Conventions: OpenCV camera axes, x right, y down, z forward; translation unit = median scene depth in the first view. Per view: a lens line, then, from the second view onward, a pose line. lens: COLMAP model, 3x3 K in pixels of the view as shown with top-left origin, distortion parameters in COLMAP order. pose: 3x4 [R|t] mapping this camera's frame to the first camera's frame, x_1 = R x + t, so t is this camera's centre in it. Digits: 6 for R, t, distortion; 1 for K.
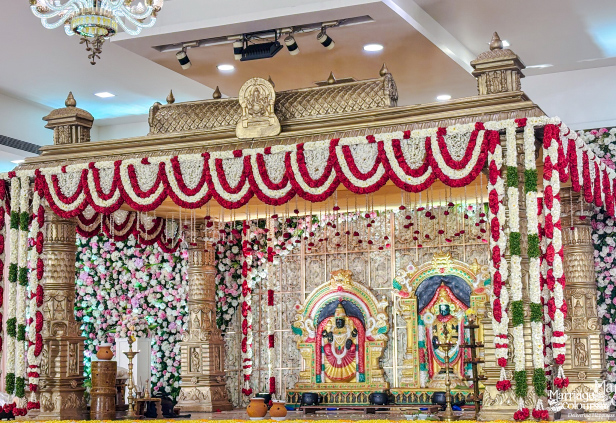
lens RADIAL K [[1152.1, 0, 307.2], [0, 1152.1, 217.2], [0, 0, 1]] dist [0.098064, 0.000000]
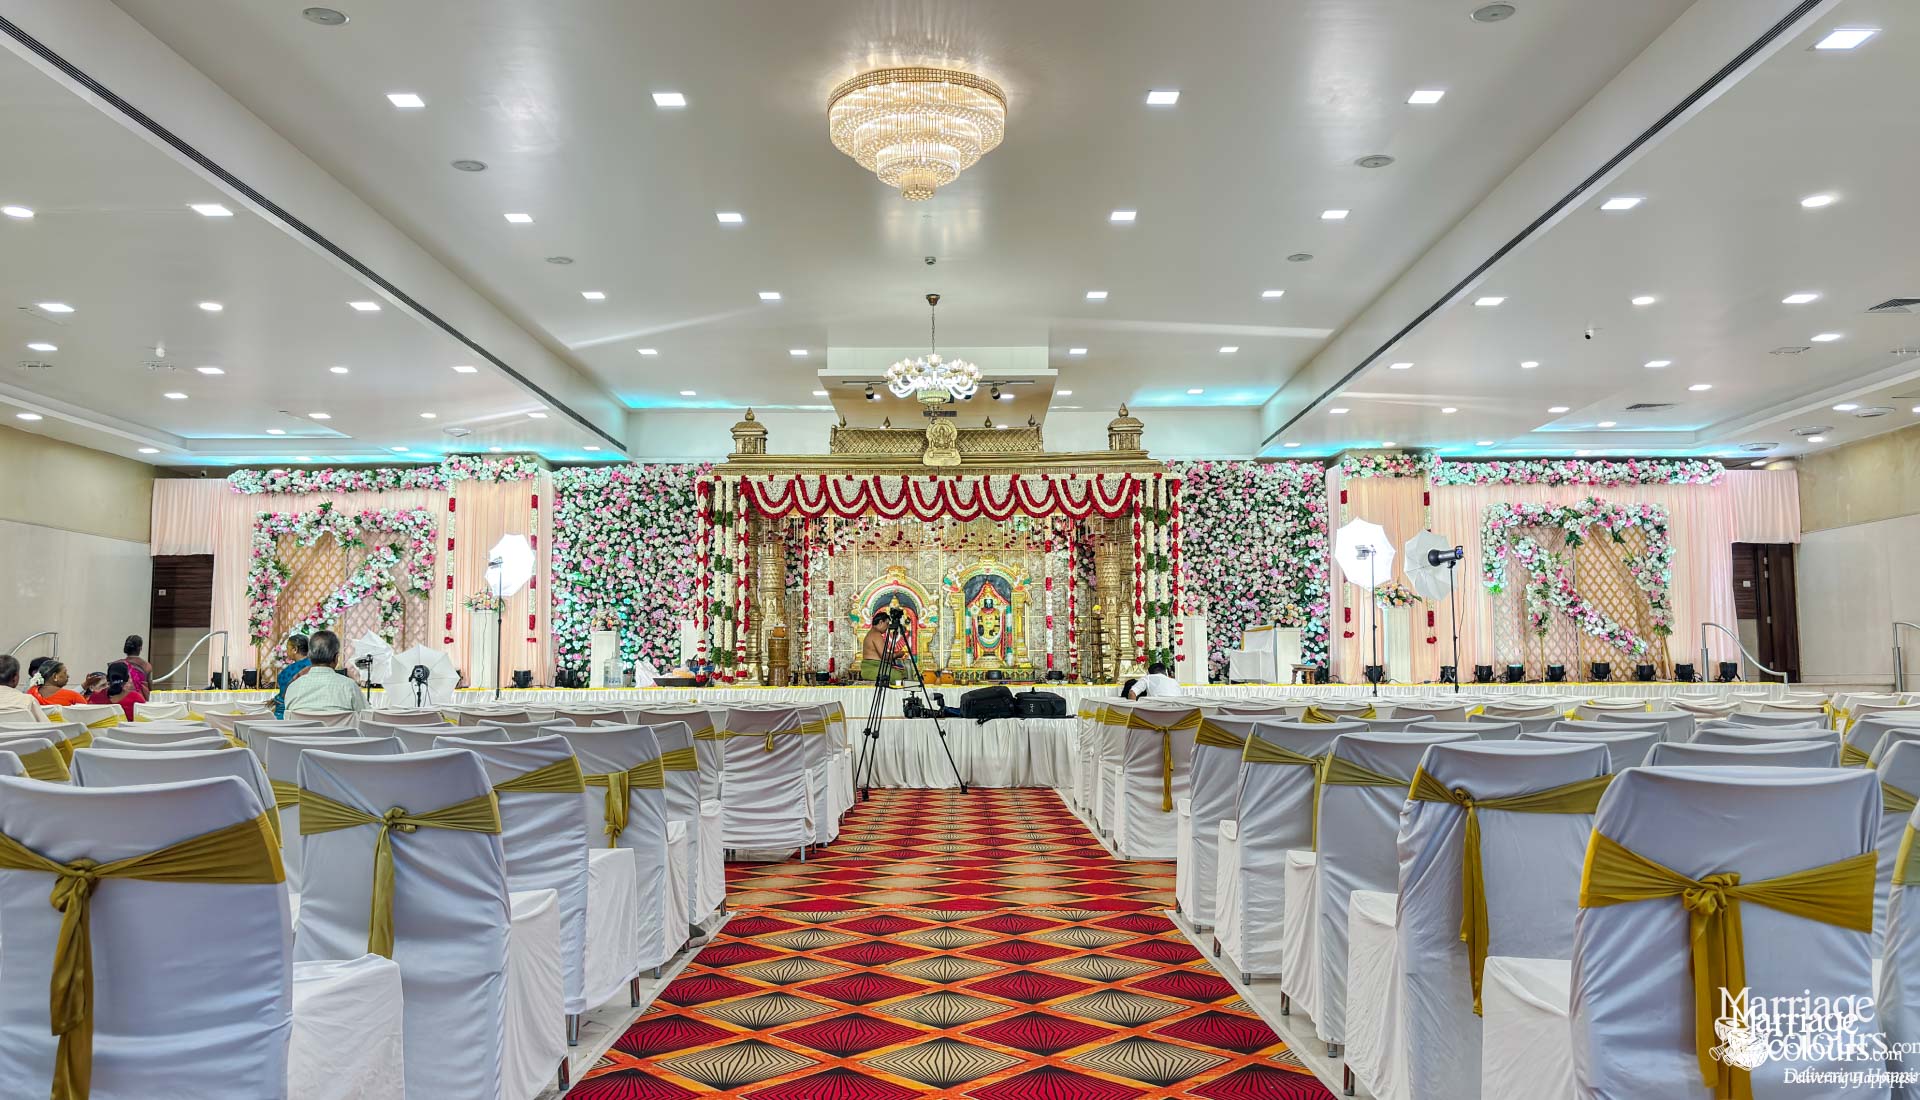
lens RADIAL K [[1517.9, 0, 965.5], [0, 1517.9, 541.4], [0, 0, 1]] dist [0.086771, 0.001776]
pose [[0.911837, 0.045645, 0.408007, -0.553926], [-0.063391, 0.997536, 0.030071, -0.030144], [-0.405629, -0.053284, 0.912483, -0.430144]]
